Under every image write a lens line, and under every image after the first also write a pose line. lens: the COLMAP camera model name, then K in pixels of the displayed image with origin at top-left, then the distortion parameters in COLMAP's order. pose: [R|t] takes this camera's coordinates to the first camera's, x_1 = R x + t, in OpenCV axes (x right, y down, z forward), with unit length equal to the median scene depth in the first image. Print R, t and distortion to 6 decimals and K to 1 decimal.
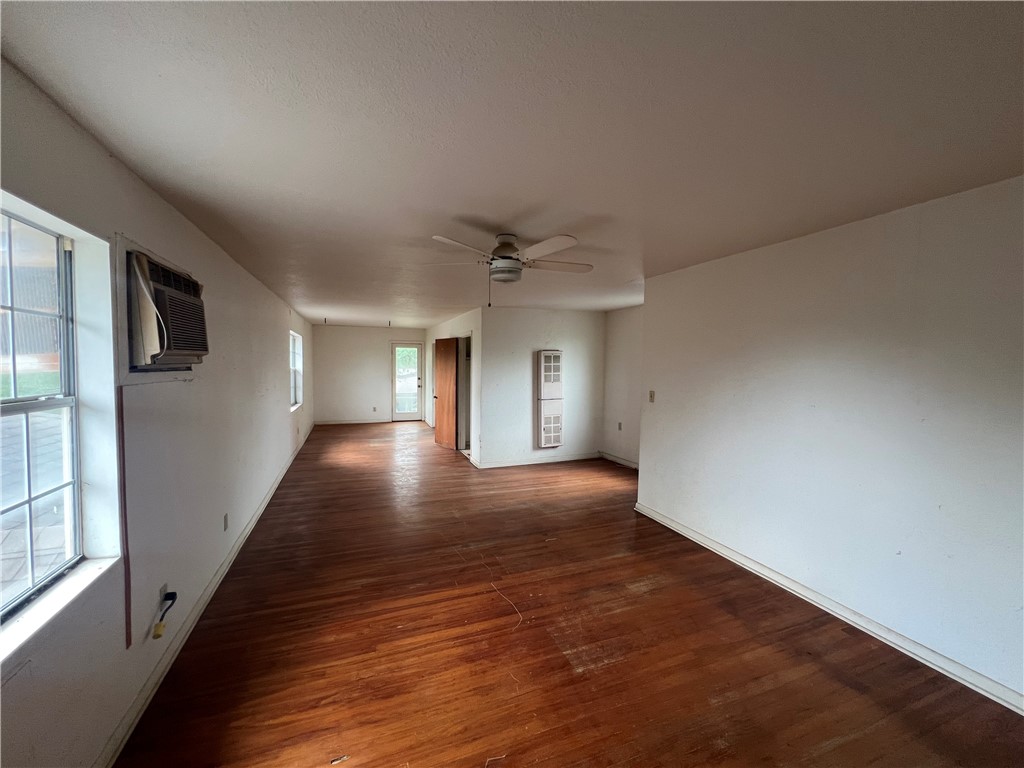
lens RADIAL K [[414.8, 0, 511.7], [0, 414.8, 382.3], [0, 0, 1]] dist [0.001147, 0.000256]
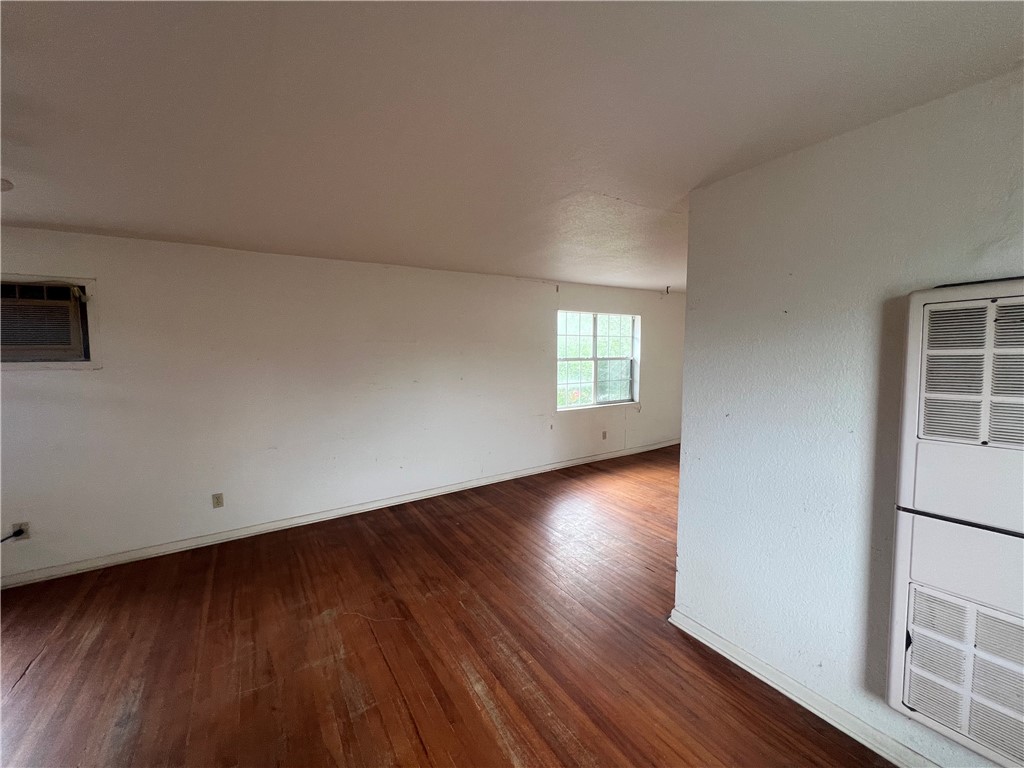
lens RADIAL K [[414.8, 0, 511.7], [0, 414.8, 382.3], [0, 0, 1]] dist [0.001147, 0.000256]
pose [[0.200668, 0.071599, -0.977039, 0.247701], [-0.032621, 0.997261, 0.066381, -0.035155], [0.979116, 0.018551, 0.202454, 0.745499]]
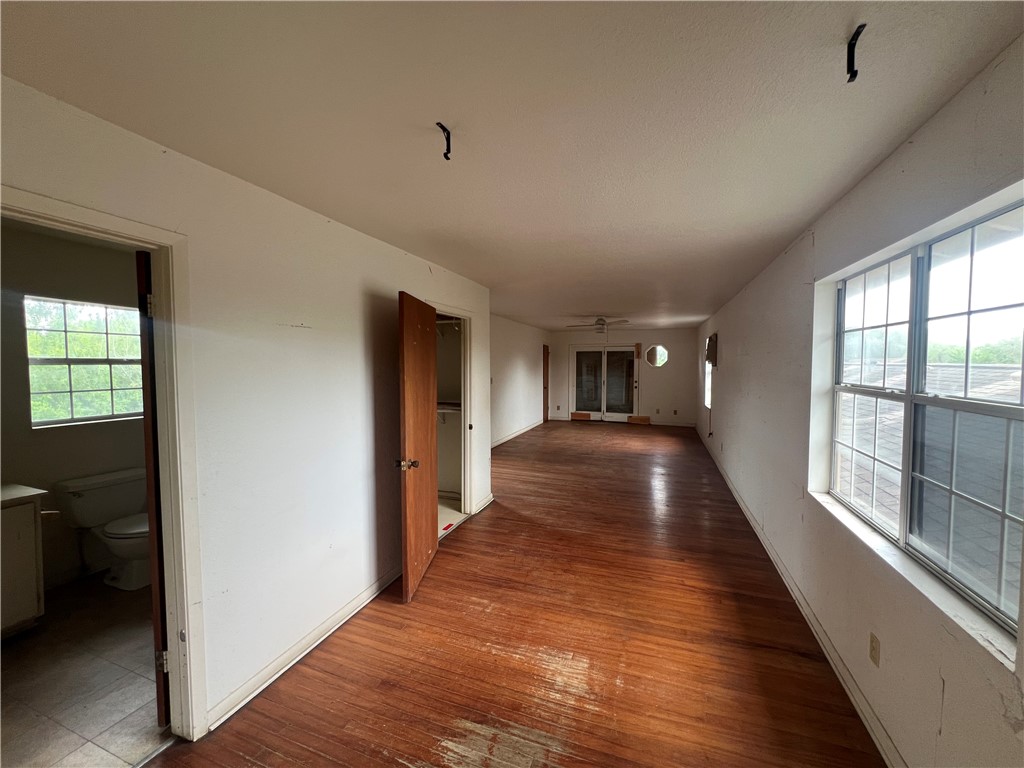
lens RADIAL K [[414.8, 0, 511.7], [0, 414.8, 382.3], [0, 0, 1]] dist [0.001147, 0.000256]
pose [[-0.749422, -0.035791, 0.661124, -0.593141], [0.027728, 0.995965, 0.085351, -0.072653], [-0.661511, 0.082295, -0.745406, 1.488192]]
